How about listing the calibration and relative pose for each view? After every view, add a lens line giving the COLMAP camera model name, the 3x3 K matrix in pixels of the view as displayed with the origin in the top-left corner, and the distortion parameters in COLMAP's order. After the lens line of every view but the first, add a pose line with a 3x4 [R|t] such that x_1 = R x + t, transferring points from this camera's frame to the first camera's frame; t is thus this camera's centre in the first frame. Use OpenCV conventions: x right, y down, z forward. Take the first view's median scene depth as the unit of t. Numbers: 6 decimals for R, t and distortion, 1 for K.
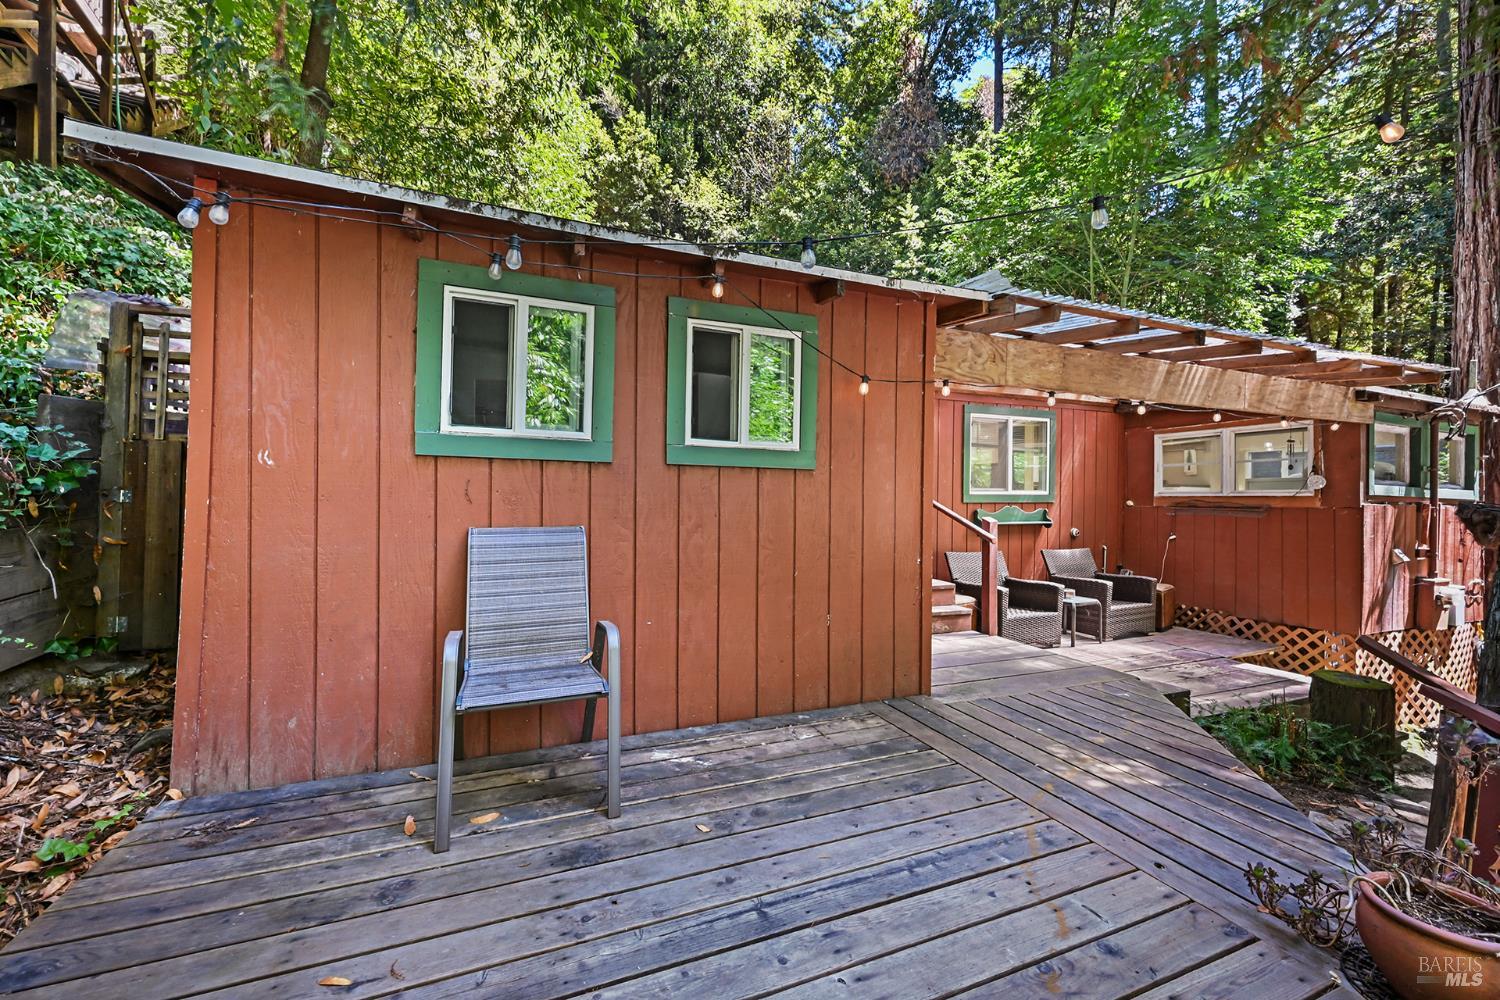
lens RADIAL K [[587.9, 0, 751.1], [0, 587.9, 489.9], [0, 0, 1]] dist [0.000549, 0.000125]
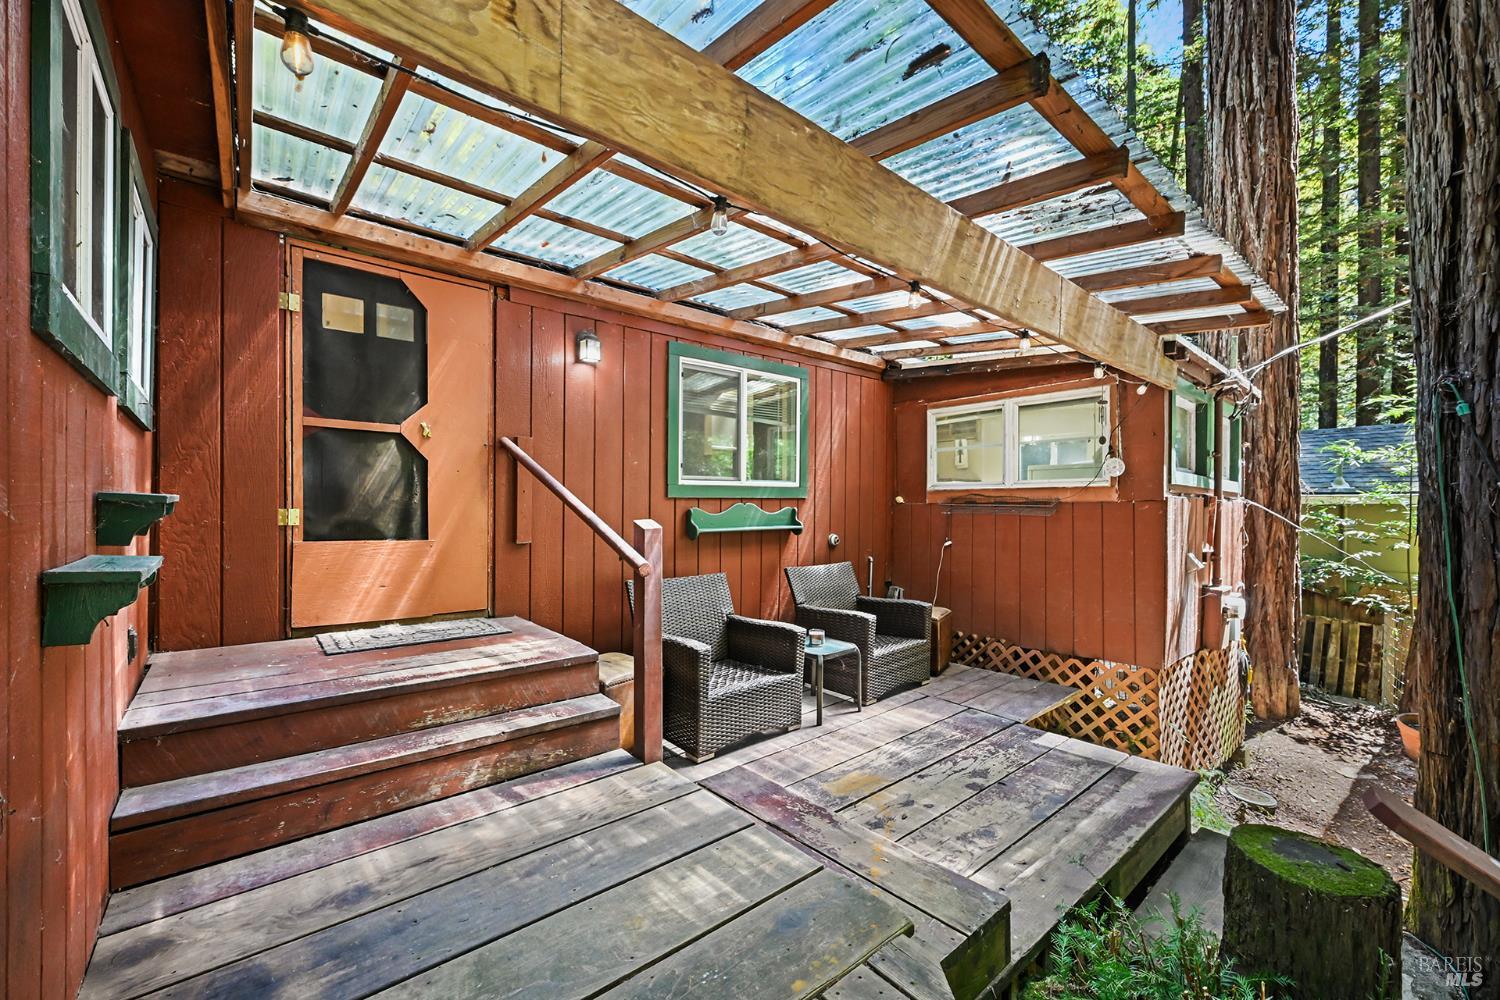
lens RADIAL K [[594.9, 0, 750.5], [0, 594.9, 502.0], [0, 0, 1]] dist [0.000160, 0.000326]
pose [[0.948890, -0.004958, 0.315569, 0.256010], [0.002131, 0.999954, 0.009301, 0.021226], [-0.315601, -0.008153, 0.948857, 0.388249]]
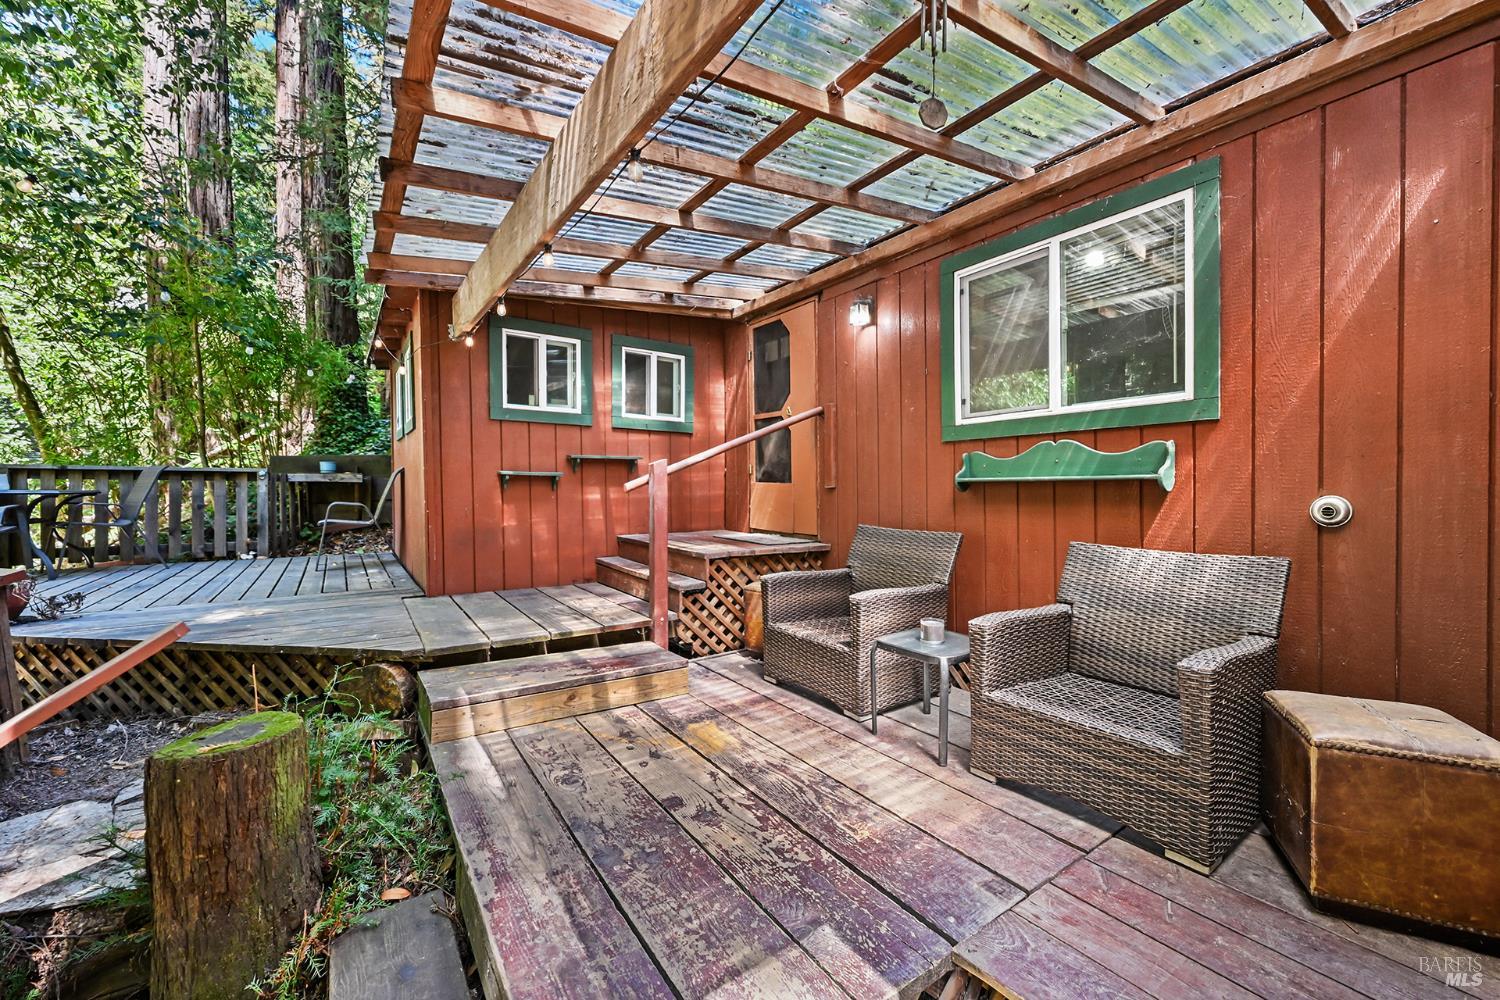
lens RADIAL K [[594.9, 0, 750.5], [0, 594.9, 502.0], [0, 0, 1]] dist [0.000160, 0.000326]
pose [[0.220087, 0.011593, -0.975411, 0.889117], [0.005267, 0.999901, 0.013073, 0.071403], [0.975466, -0.008014, 0.220004, 0.732730]]
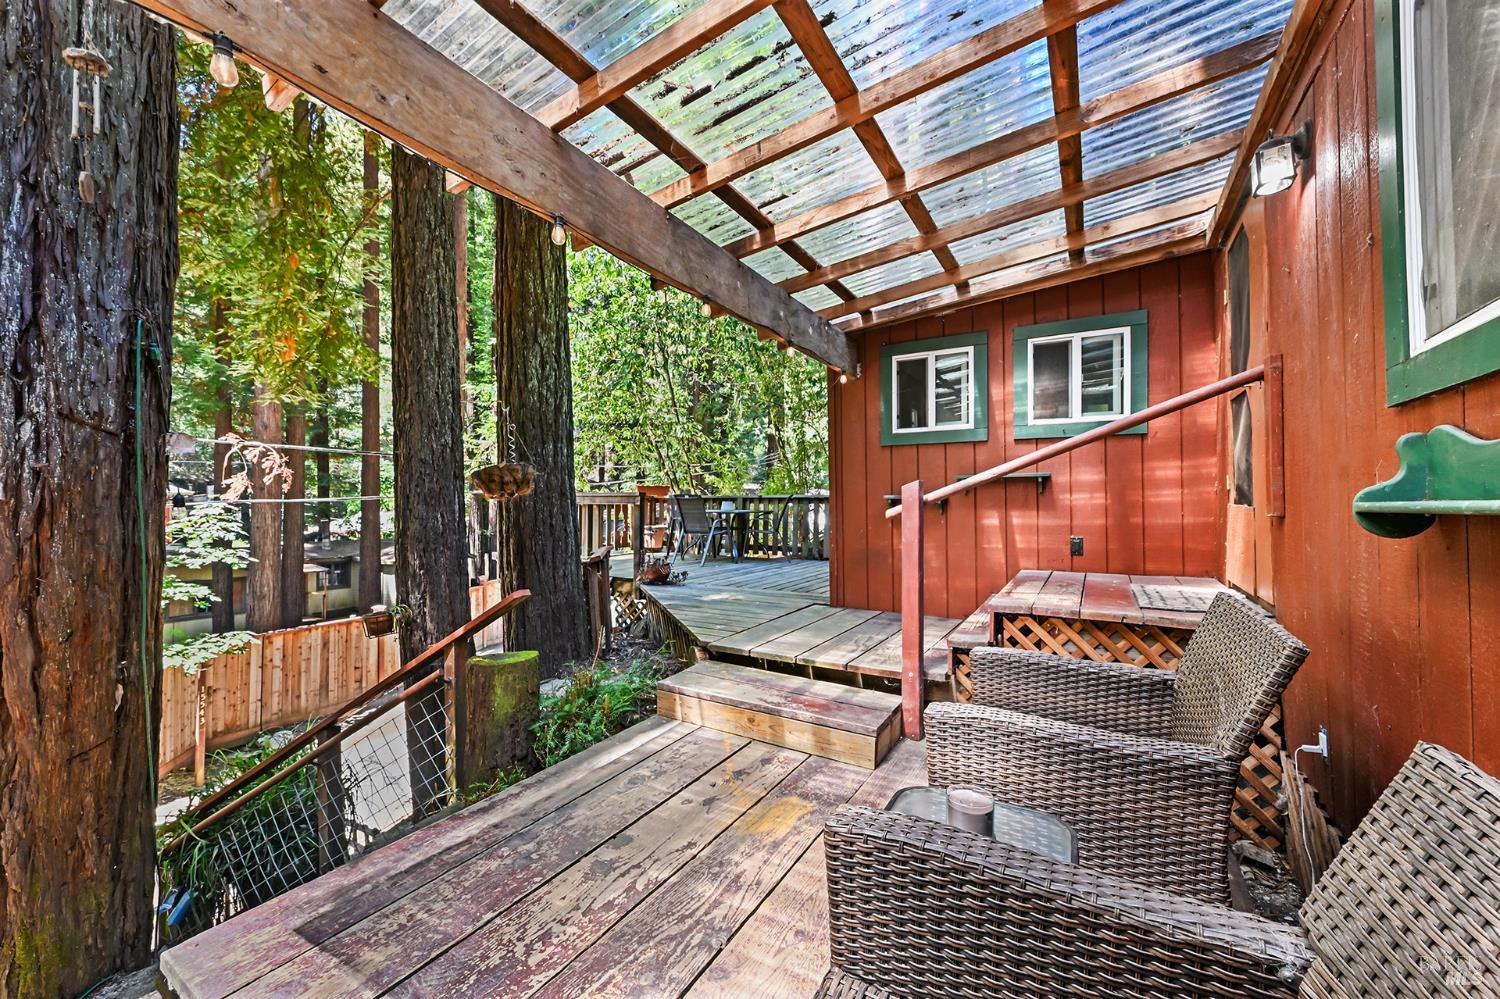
lens RADIAL K [[581.9, 0, 755.2], [0, 581.9, 506.4], [0, 0, 1]] dist [0.005488, 0.000094]
pose [[-0.791574, -0.008667, -0.611012, 0.697204], [-0.003610, 0.999948, -0.009506, 0.062675], [0.611063, -0.005319, -0.791564, 1.059555]]
